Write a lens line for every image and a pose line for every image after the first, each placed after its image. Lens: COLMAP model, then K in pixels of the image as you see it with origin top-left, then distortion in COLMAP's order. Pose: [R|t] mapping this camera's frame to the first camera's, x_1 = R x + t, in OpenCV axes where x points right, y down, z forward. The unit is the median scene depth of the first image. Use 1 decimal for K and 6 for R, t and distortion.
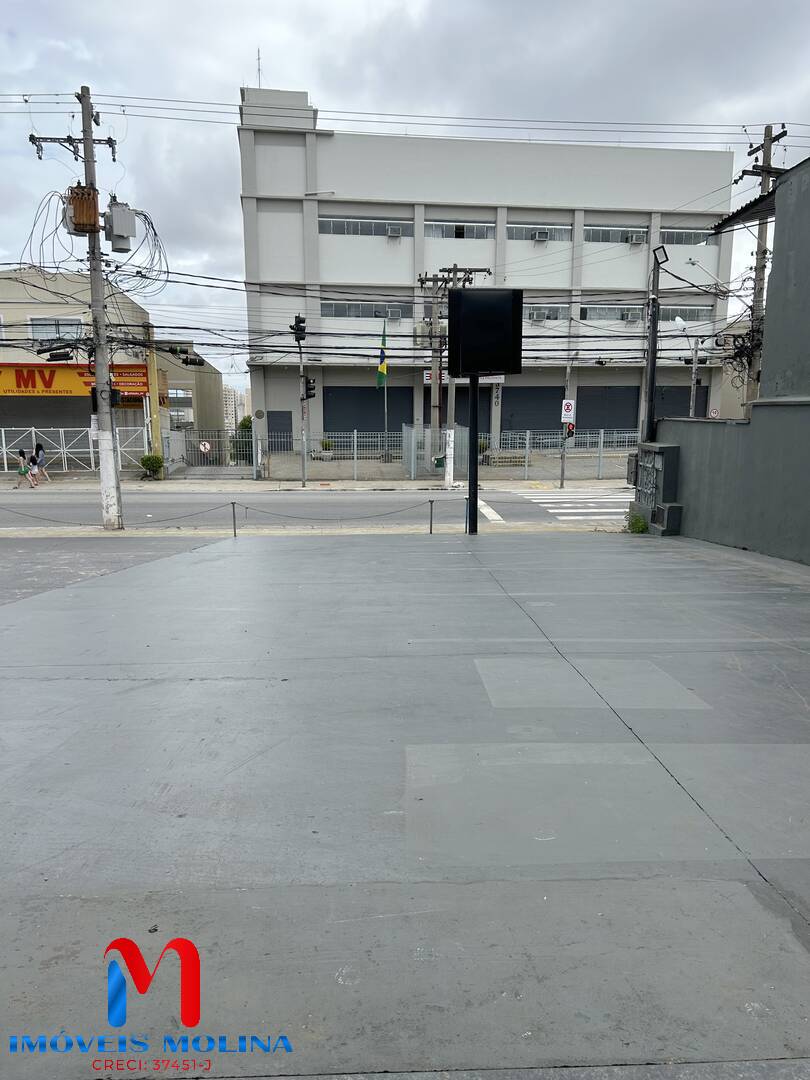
lens RADIAL K [[811.3, 0, 400.3], [0, 811.3, 546.2], [0, 0, 1]] dist [0.046652, -0.045354]
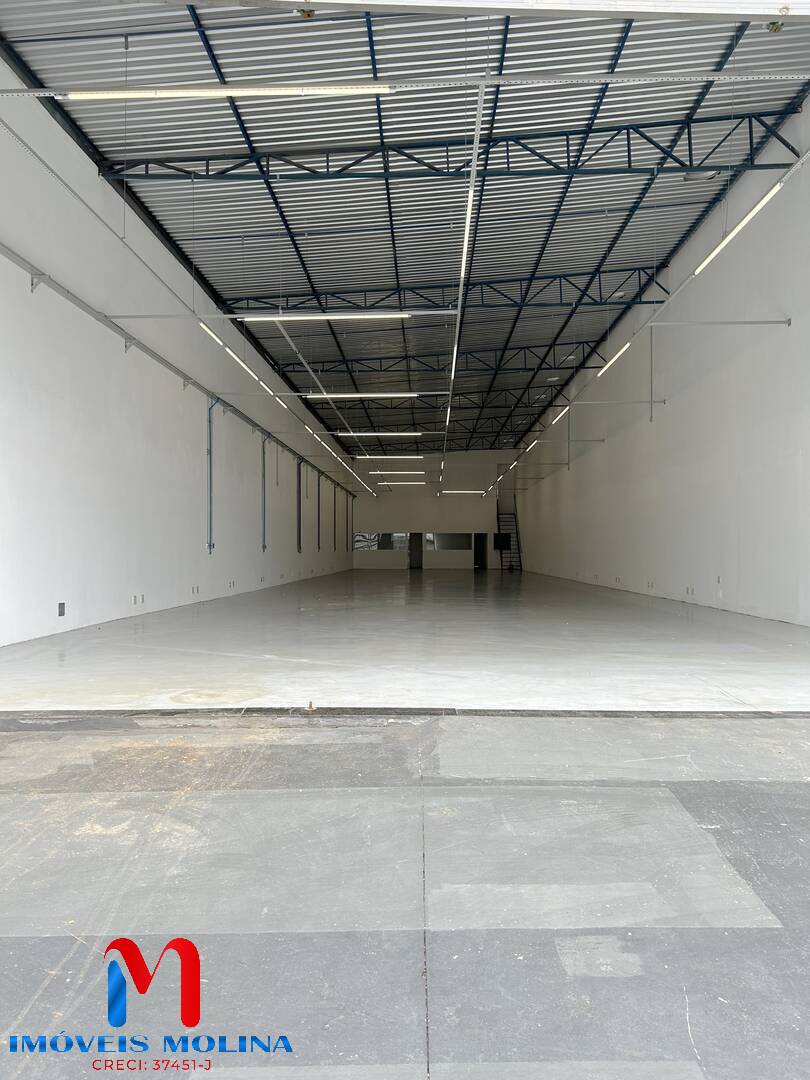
lens RADIAL K [[811.3, 0, 414.1], [0, 811.3, 542.3], [0, 0, 1]] dist [0.046652, -0.045354]
pose [[-0.999991, 0.001445, 0.003867, 0.055331], [0.002030, 0.987794, 0.155753, -0.030759], [-0.003595, 0.155759, -0.987789, 0.295370]]
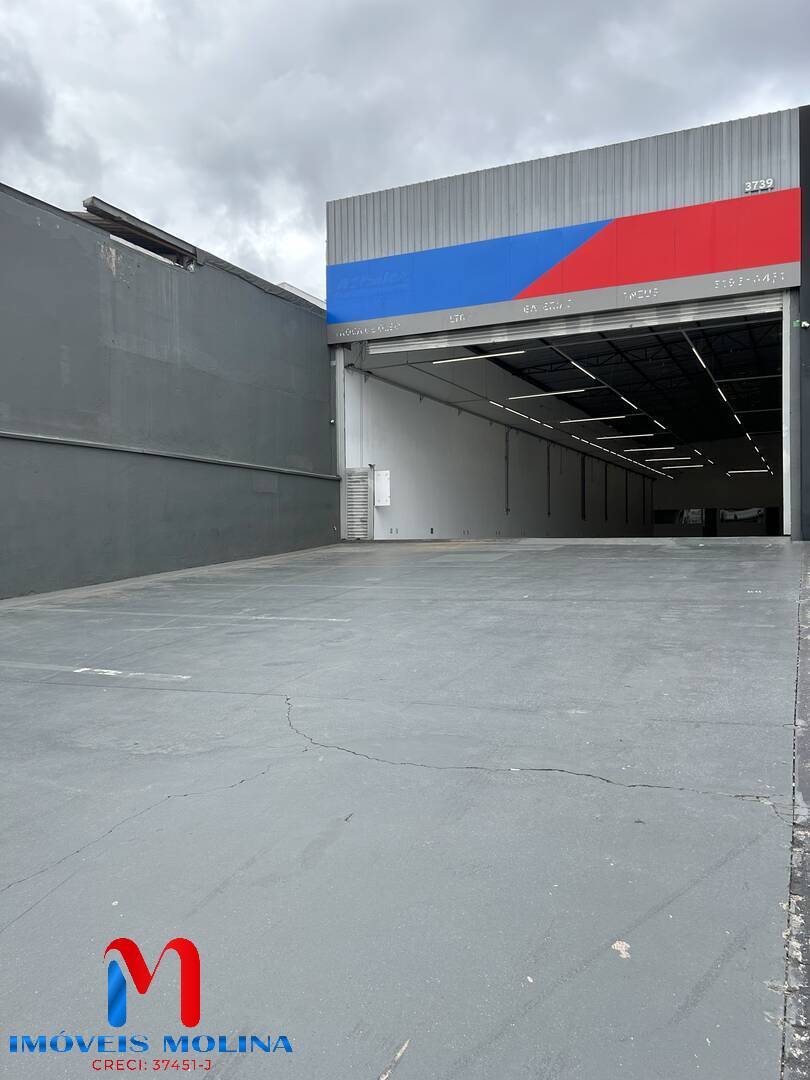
lens RADIAL K [[811.3, 0, 409.1], [0, 811.3, 540.6], [0, 0, 1]] dist [0.046652, -0.045354]
pose [[-0.904764, 0.010099, 0.425795, -0.184962], [0.081122, 0.985504, 0.149002, -0.075988], [-0.418117, 0.169353, -0.892467, 0.847821]]
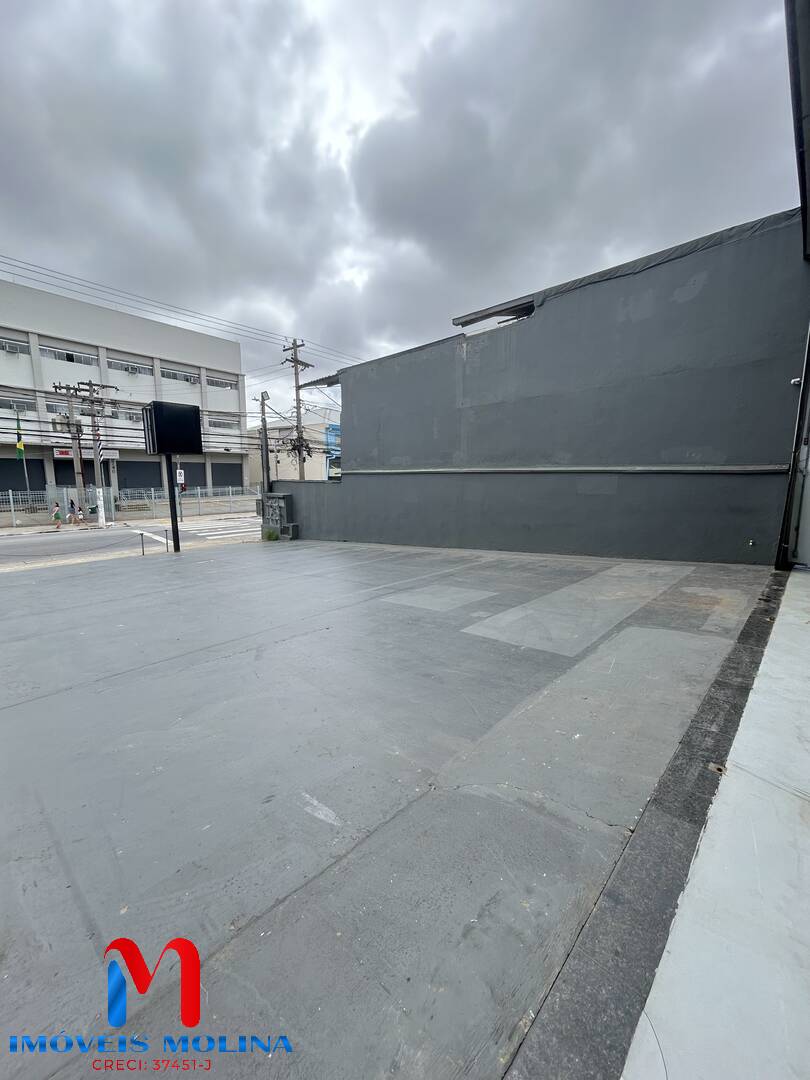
lens RADIAL K [[436.6, 0, 405.7], [0, 436.6, 537.0], [0, 0, 1]] dist [-0.002495, 0.000327]
pose [[0.715436, -0.097589, 0.691829, -0.159067], [0.115857, 0.993059, 0.020270, -0.007545], [-0.689005, 0.065652, 0.721777, 0.046185]]
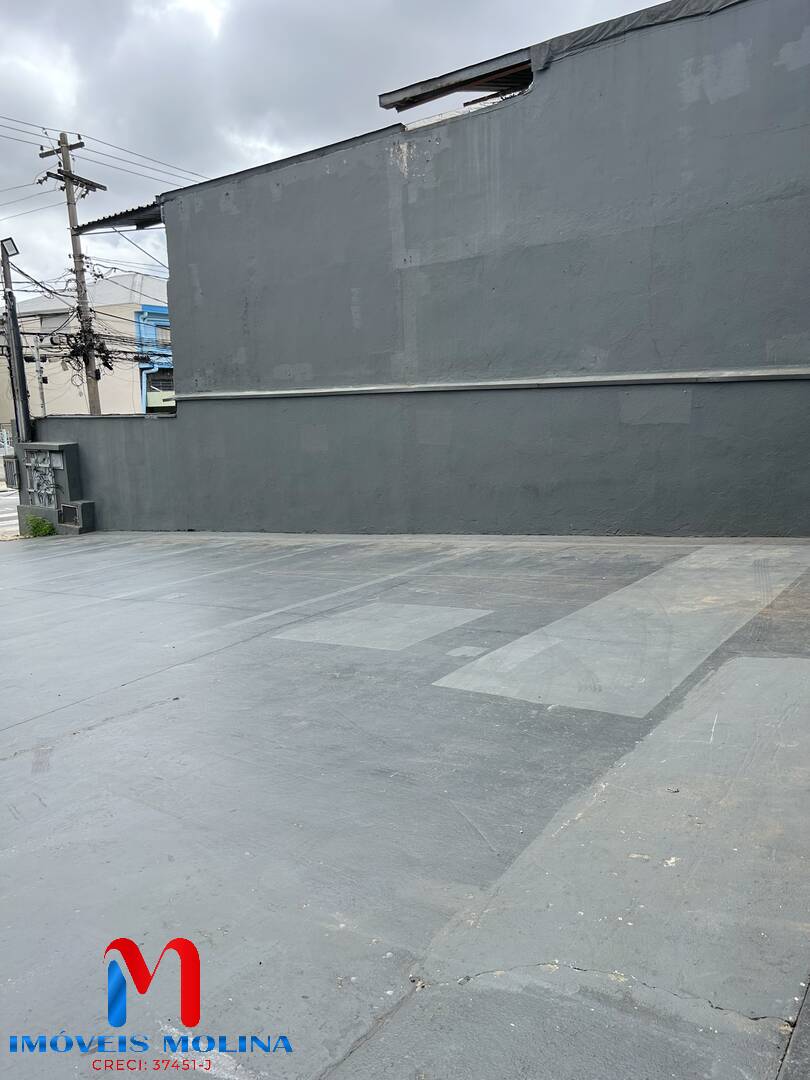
lens RADIAL K [[811.3, 0, 400.7], [0, 811.3, 543.6], [0, 0, 1]] dist [0.046652, -0.045354]
pose [[0.621560, -0.153129, 0.768254, -0.159754], [0.156578, 0.985204, 0.069691, -0.007083], [-0.767559, 0.076974, 0.636340, 0.052966]]
